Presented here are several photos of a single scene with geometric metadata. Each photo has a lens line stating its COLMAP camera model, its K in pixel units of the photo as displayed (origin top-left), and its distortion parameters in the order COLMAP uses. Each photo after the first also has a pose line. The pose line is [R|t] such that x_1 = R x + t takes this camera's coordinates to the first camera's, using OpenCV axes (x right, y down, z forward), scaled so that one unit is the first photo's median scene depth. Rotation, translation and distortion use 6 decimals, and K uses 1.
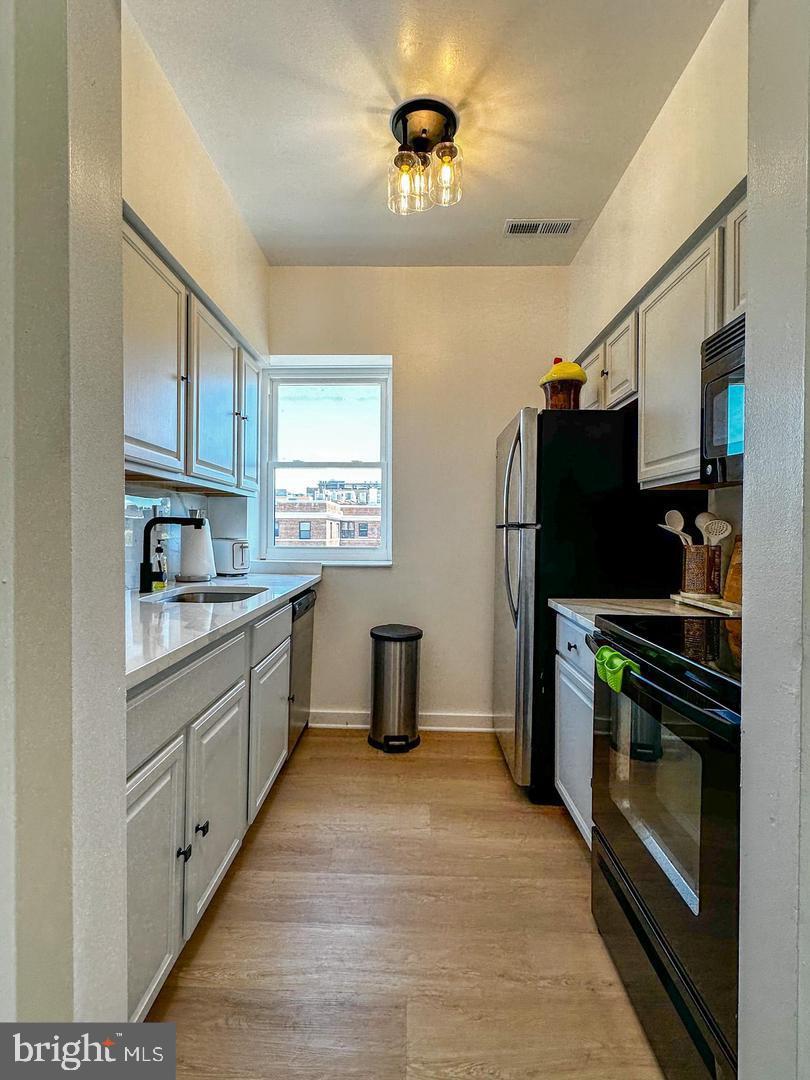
lens RADIAL K [[532.6, 0, 400.4], [0, 532.6, 536.9], [0, 0, 1]] dist [-0.001192, -0.002193]
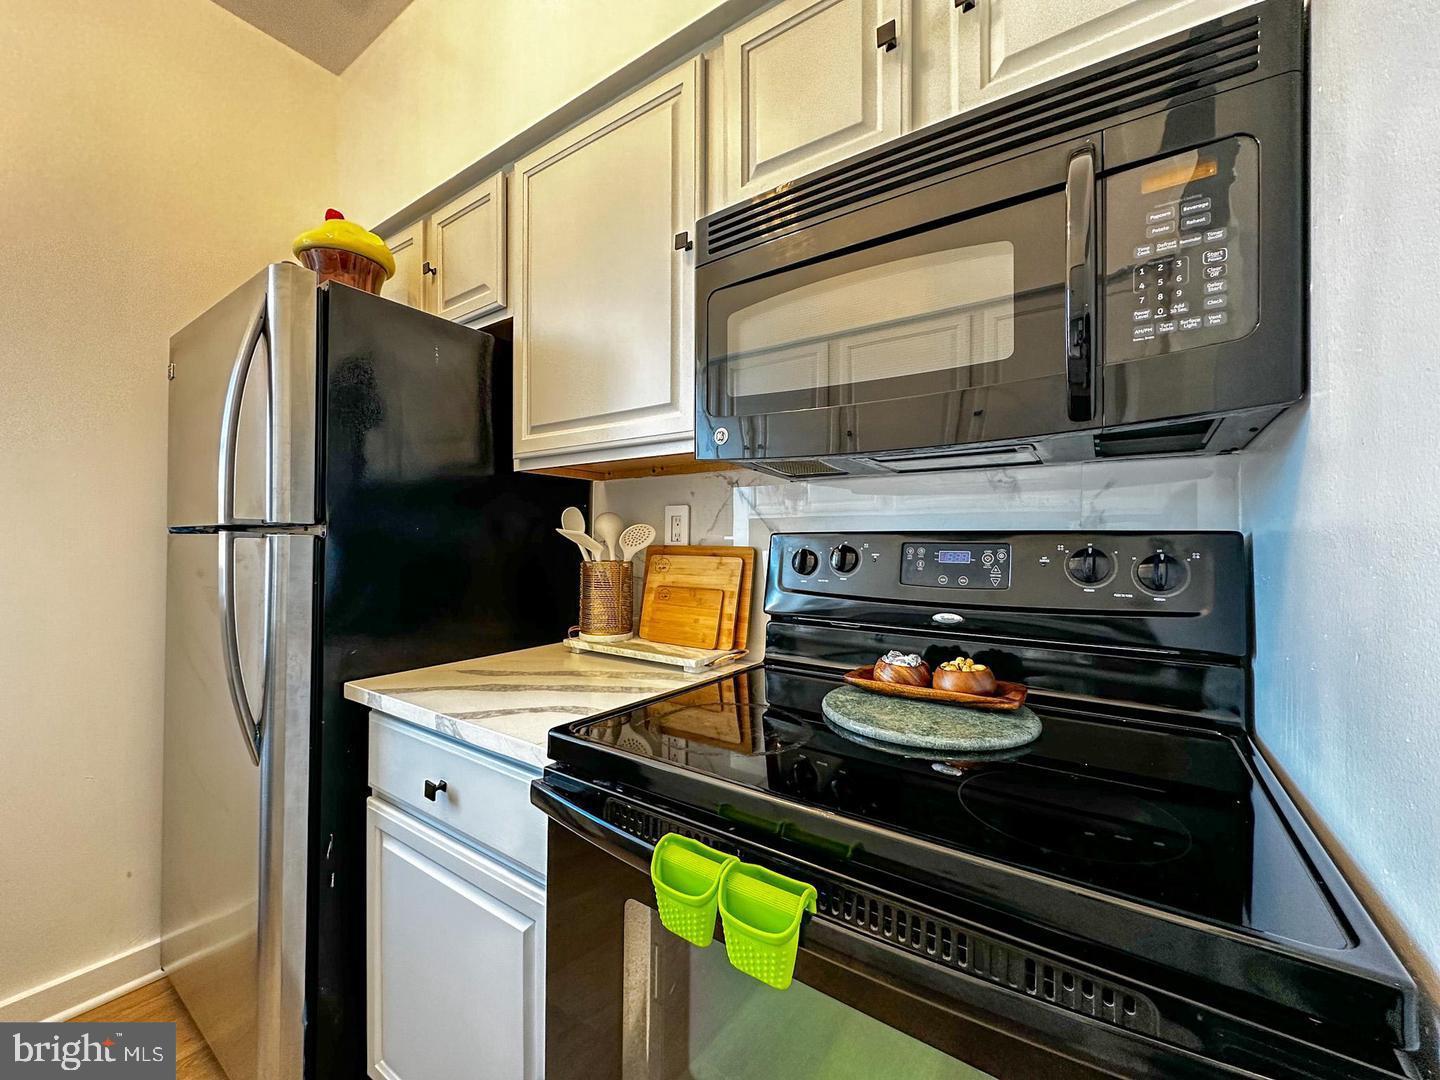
lens RADIAL K [[581.3, 0, 719.1], [0, 581.3, 536.0], [0, 0, 1]] dist [-0.001946, -0.000219]
pose [[0.549884, 0.001179, 0.835241, 0.027332], [0.009582, 0.999924, -0.007719, -0.007010], [-0.835186, 0.012248, 0.549831, 0.417656]]
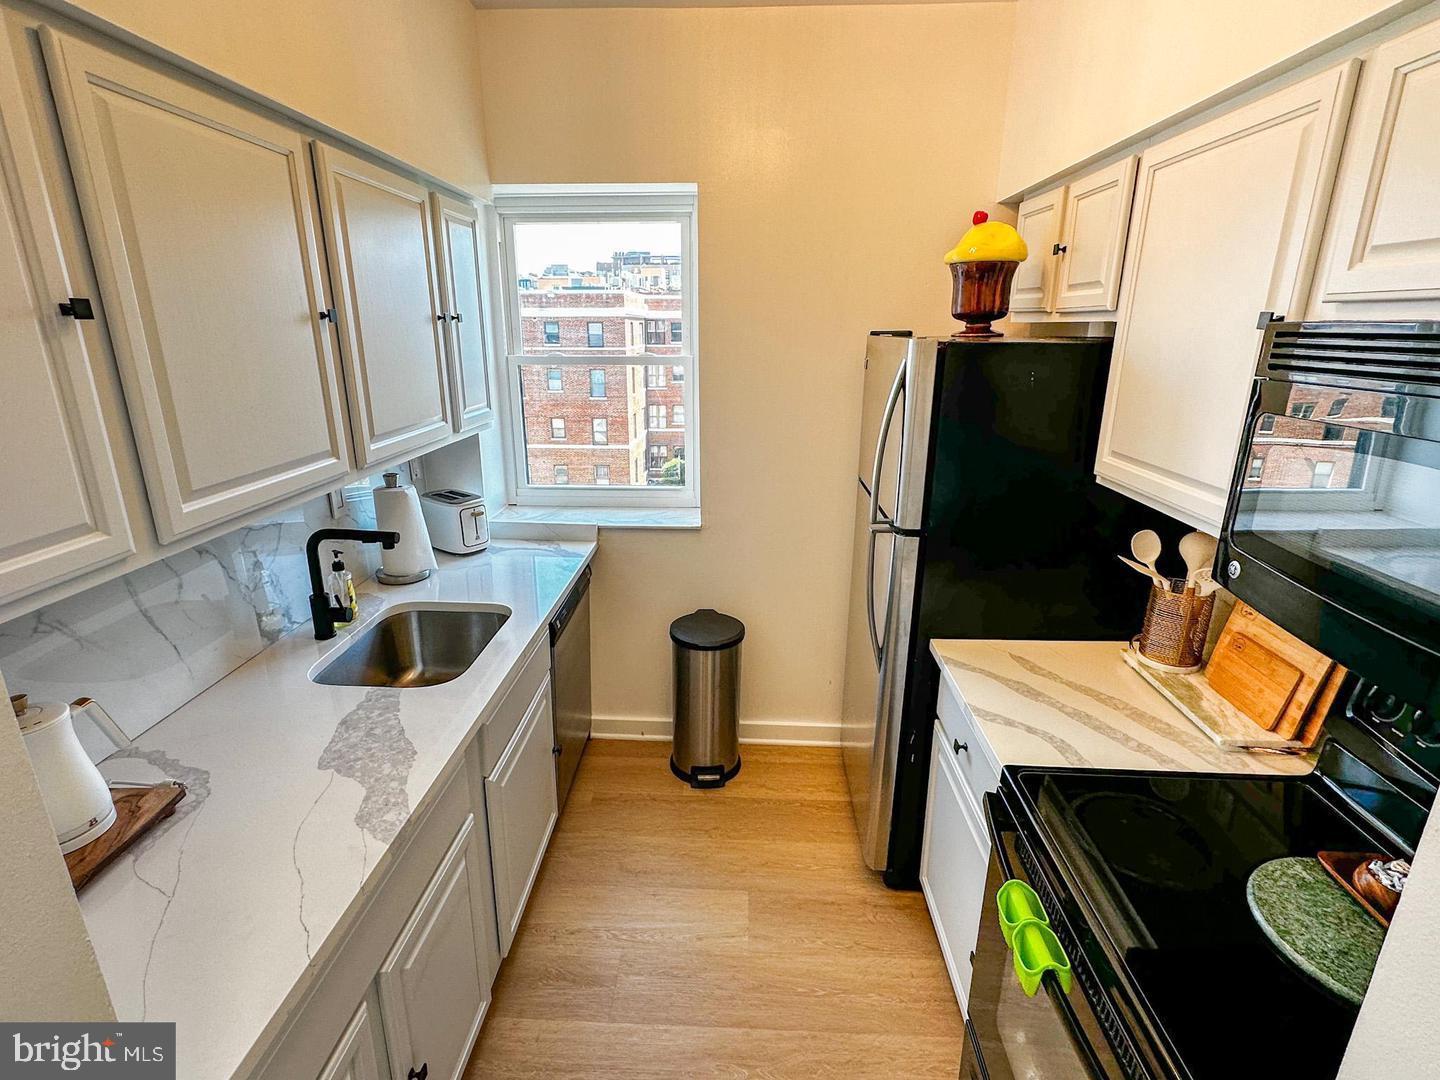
lens RADIAL K [[710.2, 0, 715.2], [0, 710.2, 546.8], [0, 0, 1]] dist [-0.001192, -0.002193]
pose [[0.999777, -0.000802, -0.021101, 0.027507], [0.006785, 0.958495, 0.285027, -0.236498], [0.019997, -0.285107, 0.958287, 0.174772]]
